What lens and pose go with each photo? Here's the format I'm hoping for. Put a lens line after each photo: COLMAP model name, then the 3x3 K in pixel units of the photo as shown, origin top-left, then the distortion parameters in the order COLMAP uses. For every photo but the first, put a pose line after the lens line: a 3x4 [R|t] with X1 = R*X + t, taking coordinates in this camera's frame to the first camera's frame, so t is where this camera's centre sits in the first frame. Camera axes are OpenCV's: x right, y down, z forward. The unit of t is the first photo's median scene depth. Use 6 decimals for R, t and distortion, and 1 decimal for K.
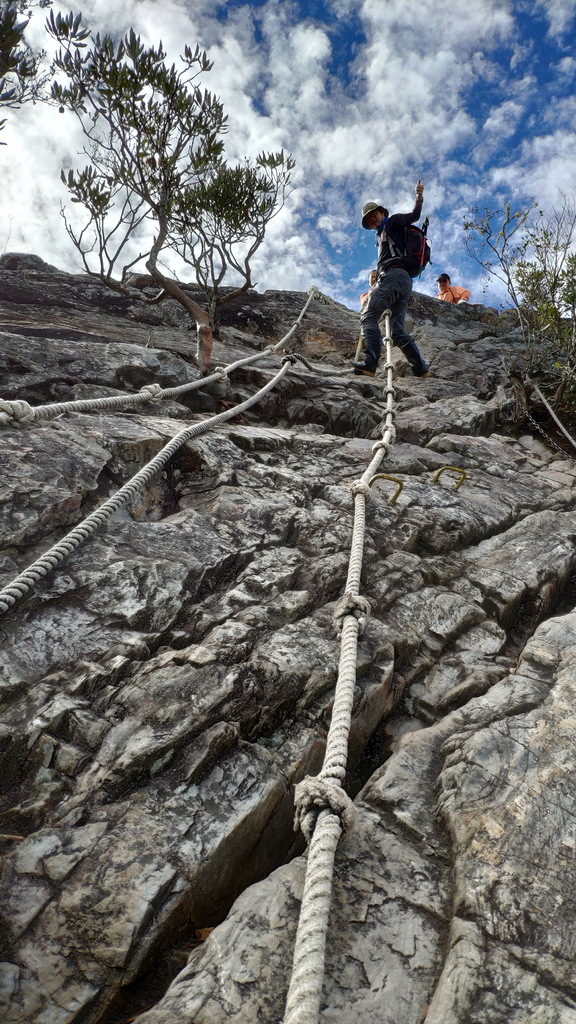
lens RADIAL K [[759.4, 0, 295.2], [0, 759.4, 524.0], [0, 0, 1]] dist [0.200055, -0.624768]
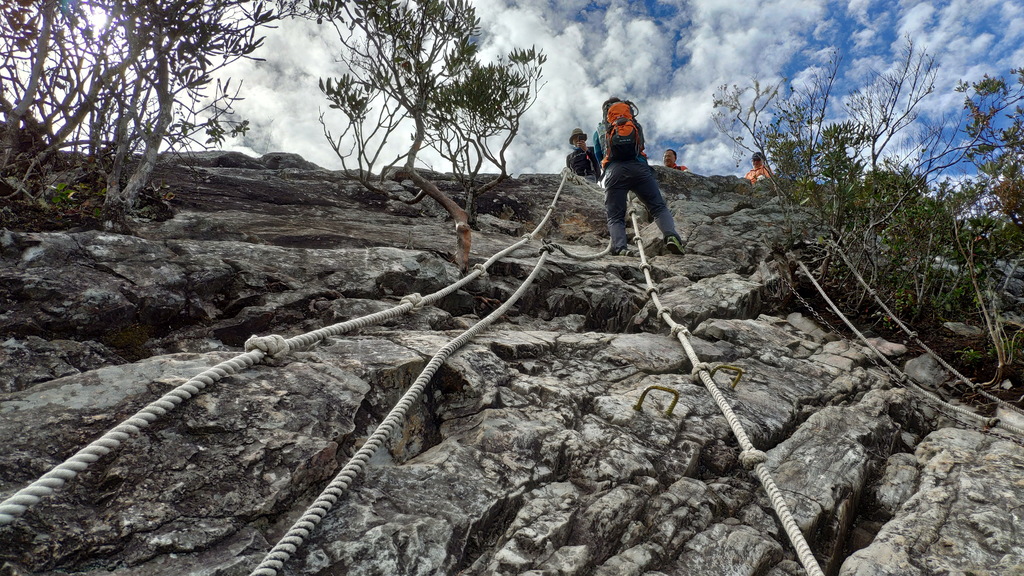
lens RADIAL K [[759.4, 0, 512.0], [0, 759.4, 288.0], [0, 0, 1]] dist [0.200055, -0.624768]
pose [[0.998144, -0.034323, -0.050307, -0.008401], [0.027309, 0.990603, -0.134013, -0.052532], [0.054434, 0.132390, 0.989702, 0.038876]]
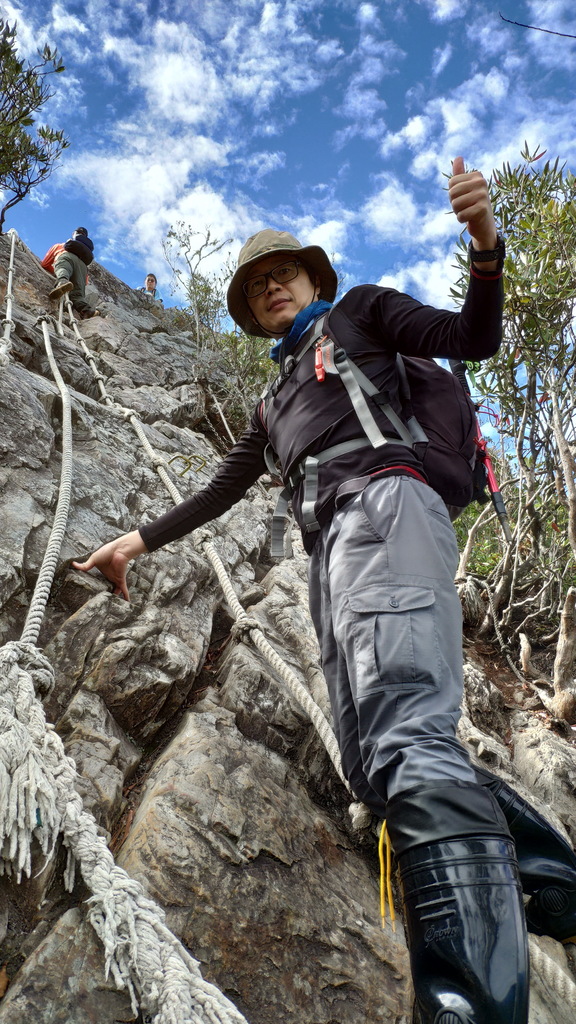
lens RADIAL K [[759.4, 0, 295.2], [0, 759.4, 524.0], [0, 0, 1]] dist [0.200055, -0.624768]
pose [[0.837439, 0.192598, 0.511469, -0.359935], [-0.214095, 0.976661, -0.017228, 0.035085], [-0.502850, -0.095076, 0.859129, -0.321600]]
